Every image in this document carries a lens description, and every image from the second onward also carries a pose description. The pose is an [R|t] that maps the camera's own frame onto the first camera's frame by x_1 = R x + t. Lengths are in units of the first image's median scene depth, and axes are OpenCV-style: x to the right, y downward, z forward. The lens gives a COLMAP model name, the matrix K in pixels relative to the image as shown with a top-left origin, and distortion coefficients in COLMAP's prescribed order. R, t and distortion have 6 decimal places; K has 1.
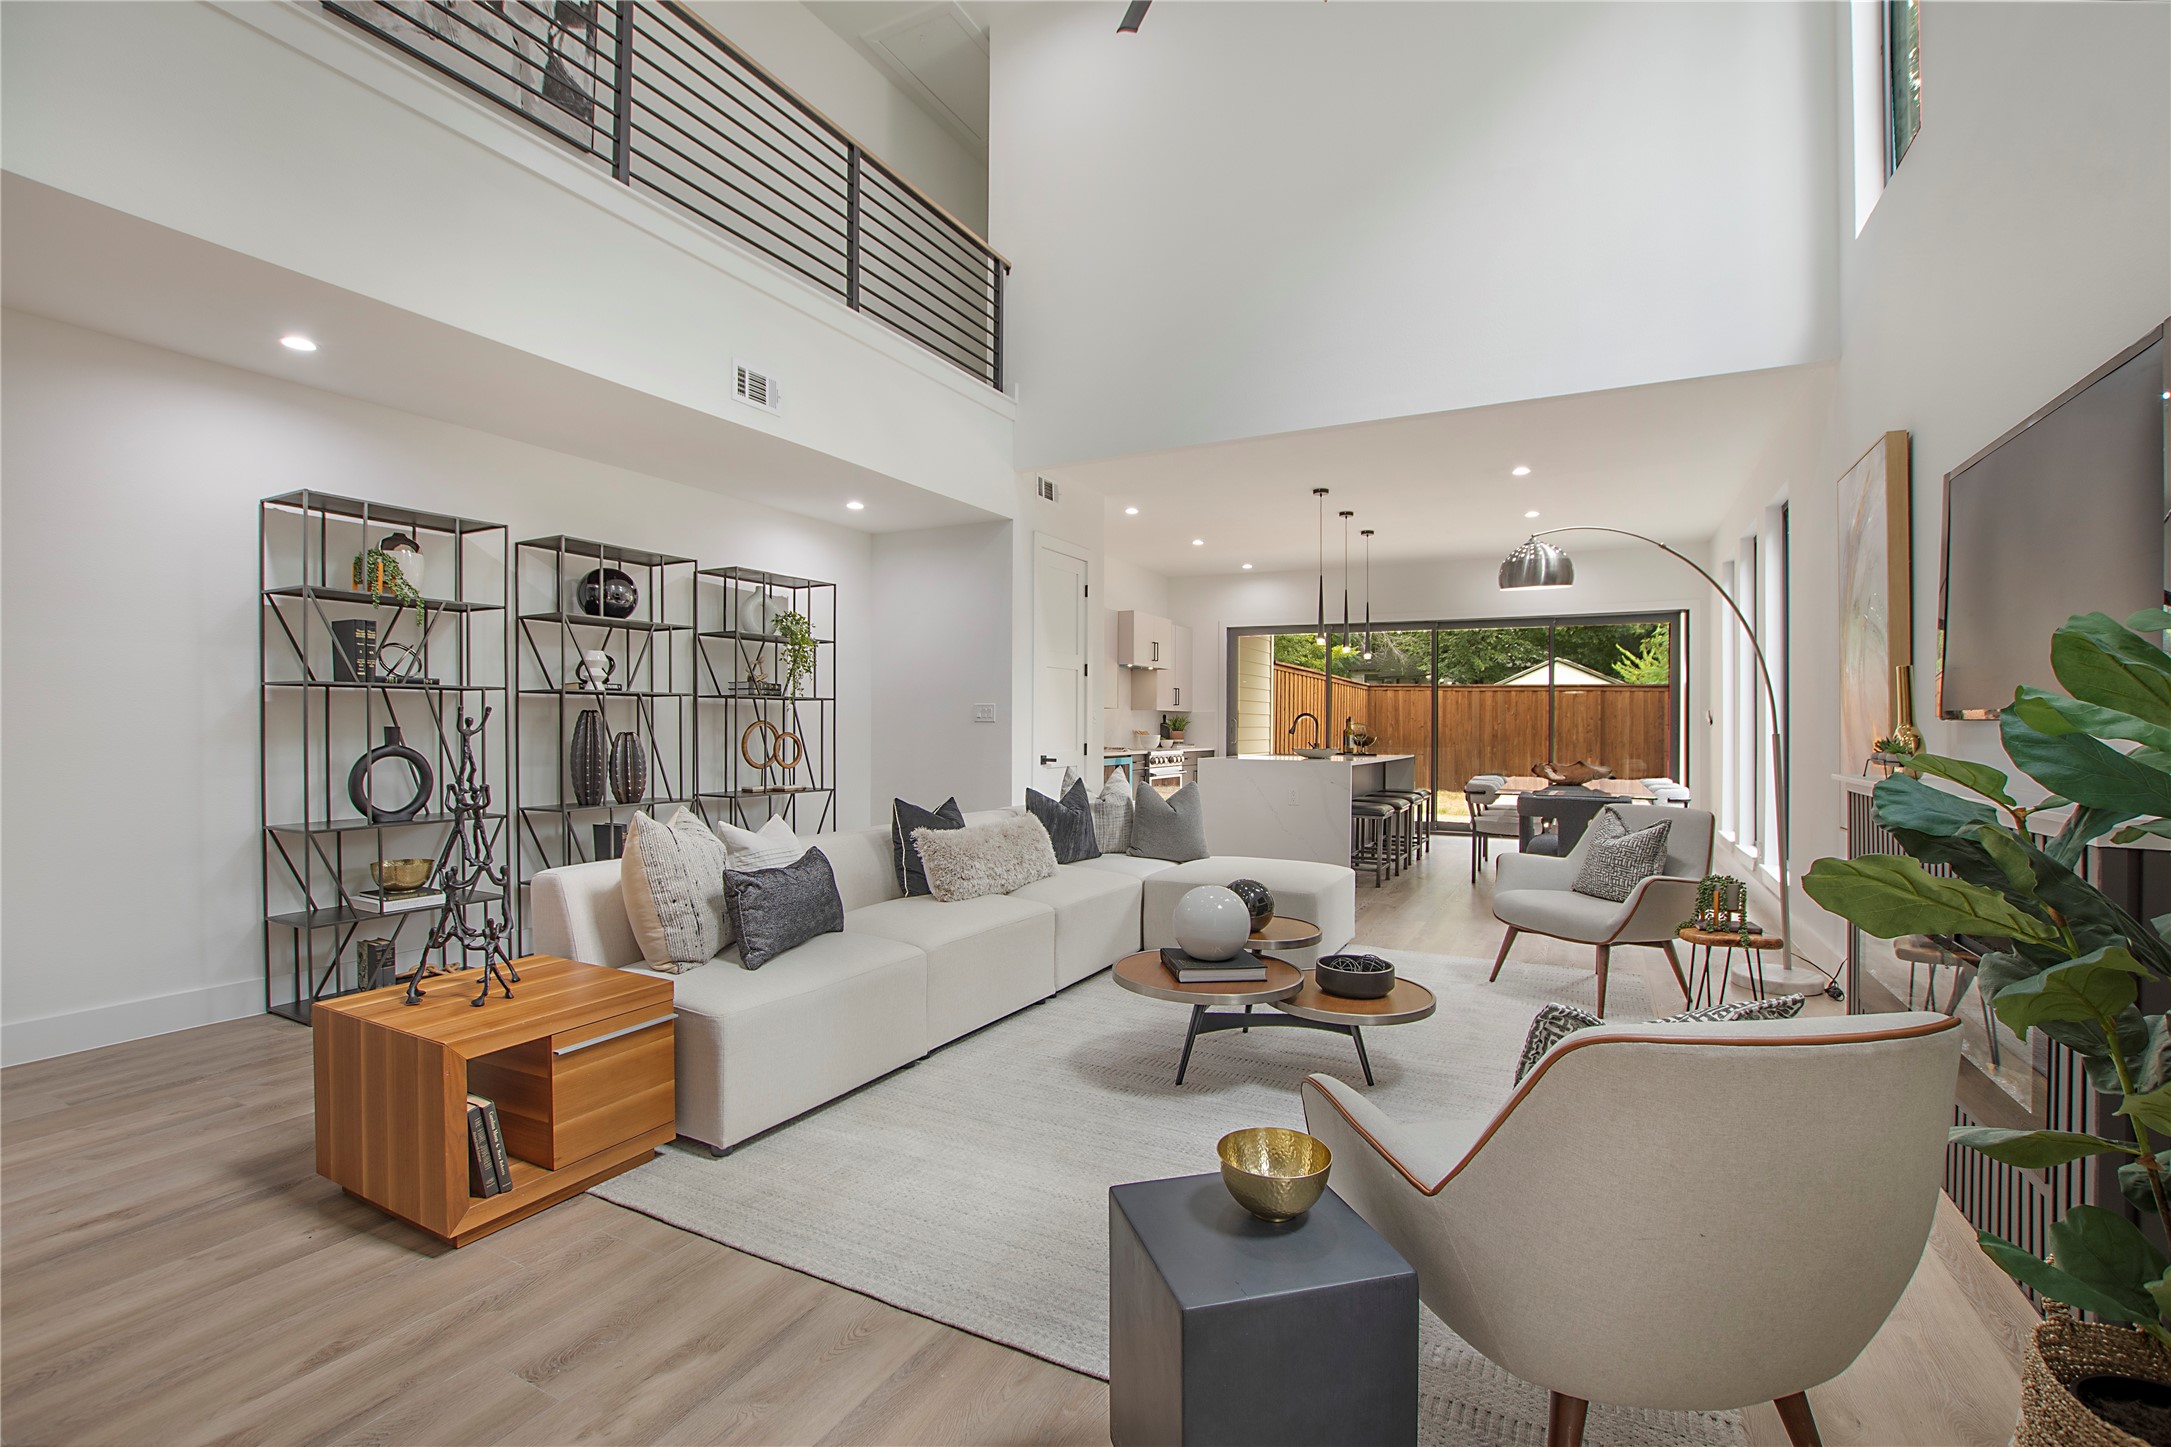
lens RADIAL K [[966.2, 0, 1078.5], [0, 966.2, 731.5], [0, 0, 1]] dist [-0.035921, 0.006964]
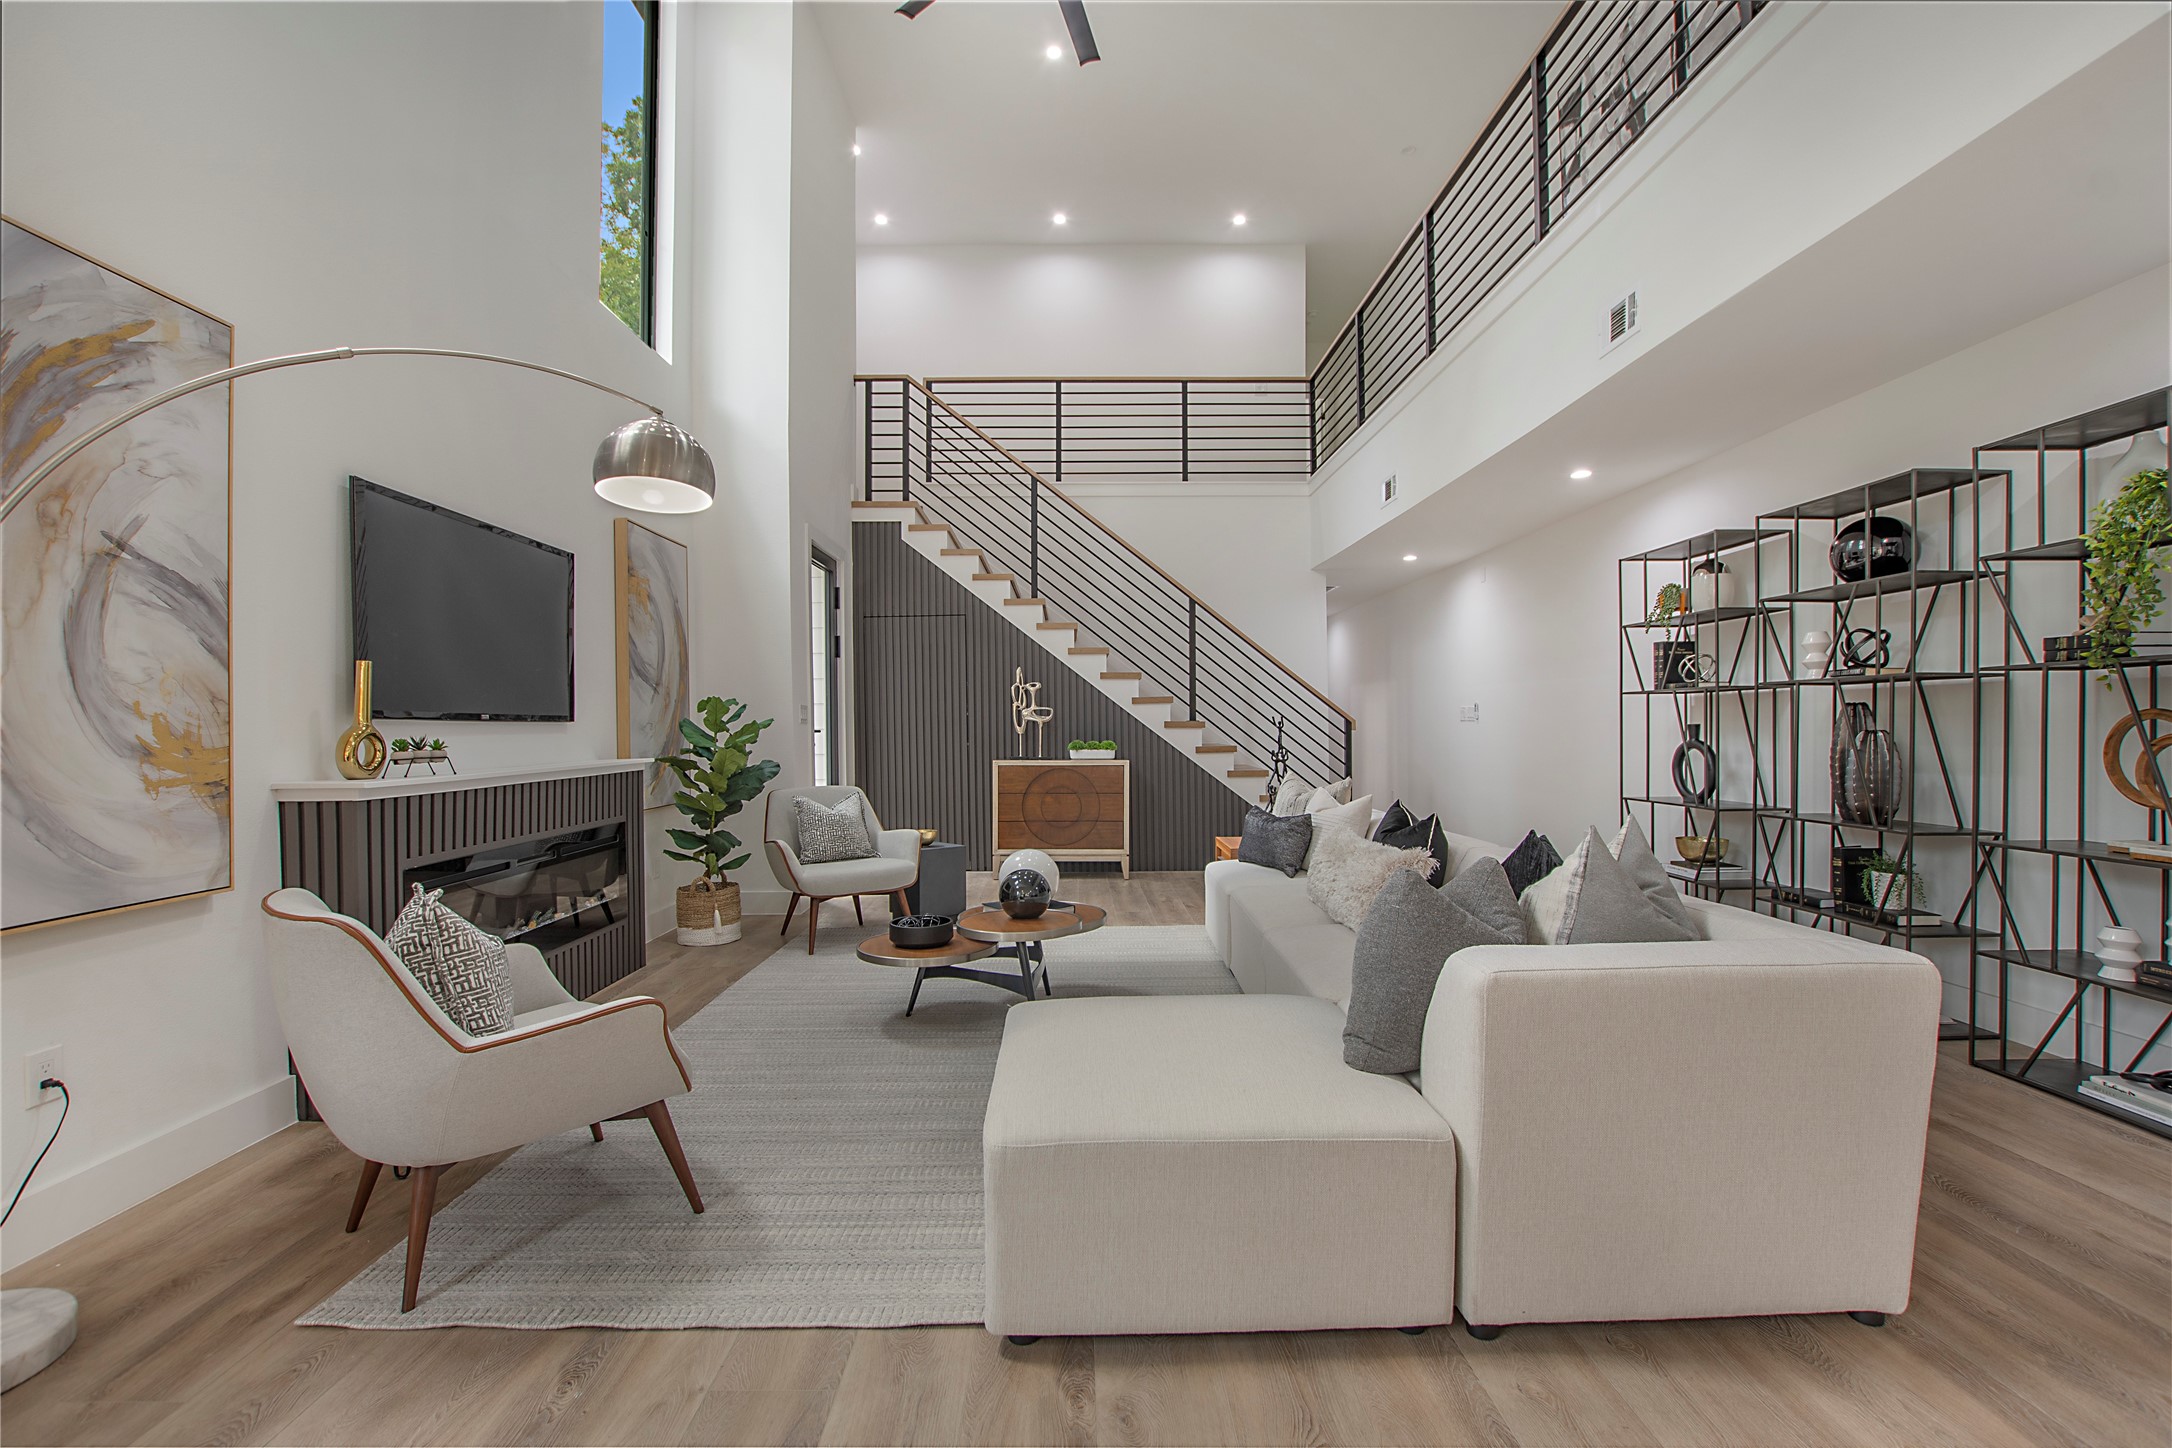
lens RADIAL K [[997.9, 0, 1047.6], [0, 997.9, 727.3], [0, 0, 1]] dist [-0.039113, 0.010069]
pose [[-0.887212, 0.002499, -0.461355, 0.846006], [0.000911, 0.999993, 0.003663, -0.006292], [0.461361, 0.002830, -0.887208, 2.533182]]
